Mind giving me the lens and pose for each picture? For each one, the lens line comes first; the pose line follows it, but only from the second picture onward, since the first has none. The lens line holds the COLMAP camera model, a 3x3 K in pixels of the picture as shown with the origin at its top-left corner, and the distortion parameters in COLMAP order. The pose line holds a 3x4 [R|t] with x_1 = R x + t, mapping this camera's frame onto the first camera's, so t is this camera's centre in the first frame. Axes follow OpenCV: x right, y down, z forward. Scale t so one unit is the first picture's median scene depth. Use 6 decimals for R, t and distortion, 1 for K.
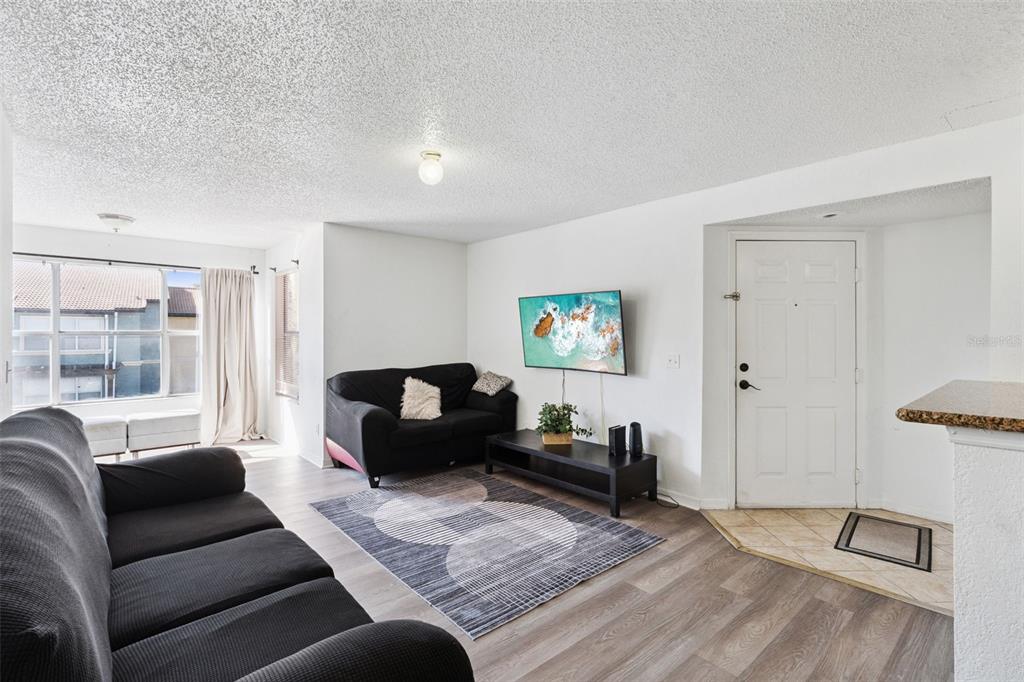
lens RADIAL K [[458.0, 0, 534.2], [0, 458.0, 334.4], [0, 0, 1]] dist [-0.000984, -0.000082]
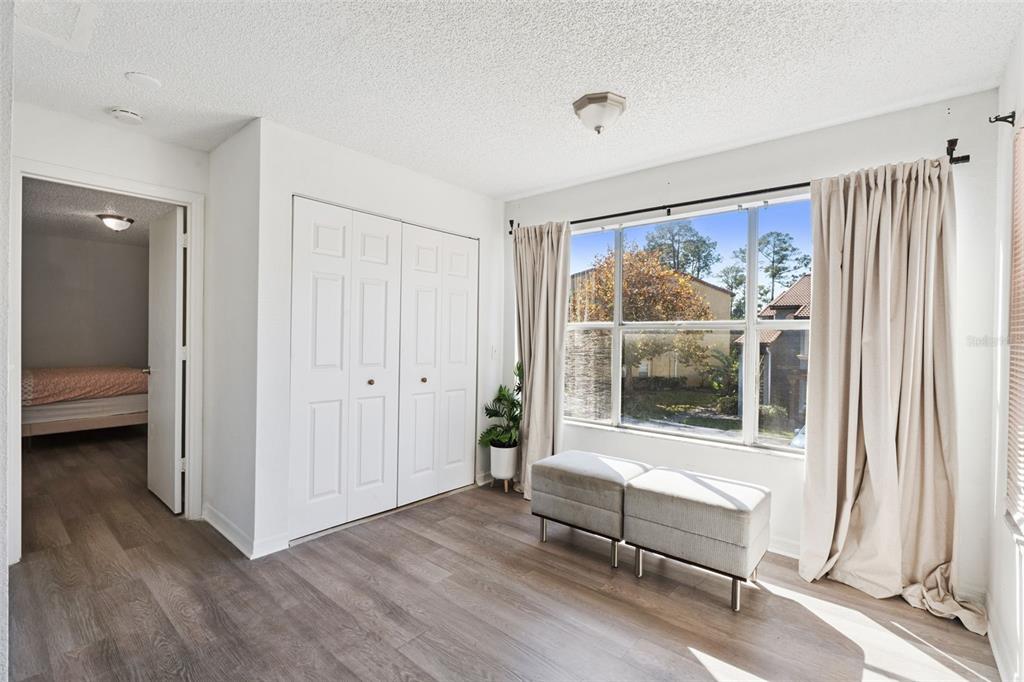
lens RADIAL K [[458.0, 0, 504.8], [0, 458.0, 334.0], [0, 0, 1]] dist [-0.000984, -0.000082]
pose [[0.081643, 0.011842, -0.996591, -0.279400], [-0.011161, 0.999878, 0.010967, 0.005621], [0.996599, 0.010228, 0.081765, 0.627818]]
